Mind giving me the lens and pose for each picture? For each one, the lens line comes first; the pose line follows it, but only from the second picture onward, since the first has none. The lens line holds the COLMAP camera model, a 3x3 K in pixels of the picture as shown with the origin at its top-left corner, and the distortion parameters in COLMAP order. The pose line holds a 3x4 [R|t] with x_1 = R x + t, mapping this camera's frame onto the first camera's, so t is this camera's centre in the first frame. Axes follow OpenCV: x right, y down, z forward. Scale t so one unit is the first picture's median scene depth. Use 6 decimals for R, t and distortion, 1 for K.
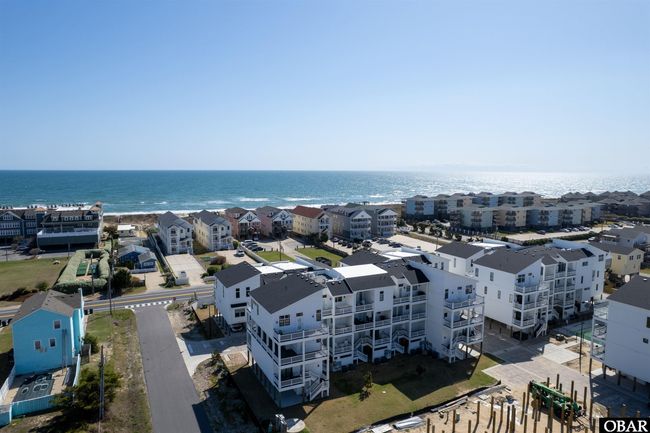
lens RADIAL K [[410.9, 0, 325.0], [0, 410.9, 216.5], [0, 0, 1]] dist [-0.081869, 0.065052]
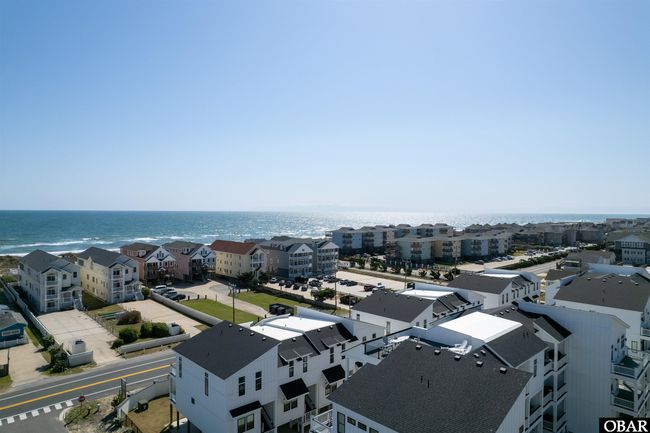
lens RADIAL K [[410.9, 0, 325.0], [0, 410.9, 216.5], [0, 0, 1]] dist [-0.081869, 0.065052]
pose [[0.956490, -0.002316, 0.291756, -0.113615], [0.030314, 0.995346, -0.091478, 0.008898], [-0.290186, 0.096342, 0.952108, 0.194742]]
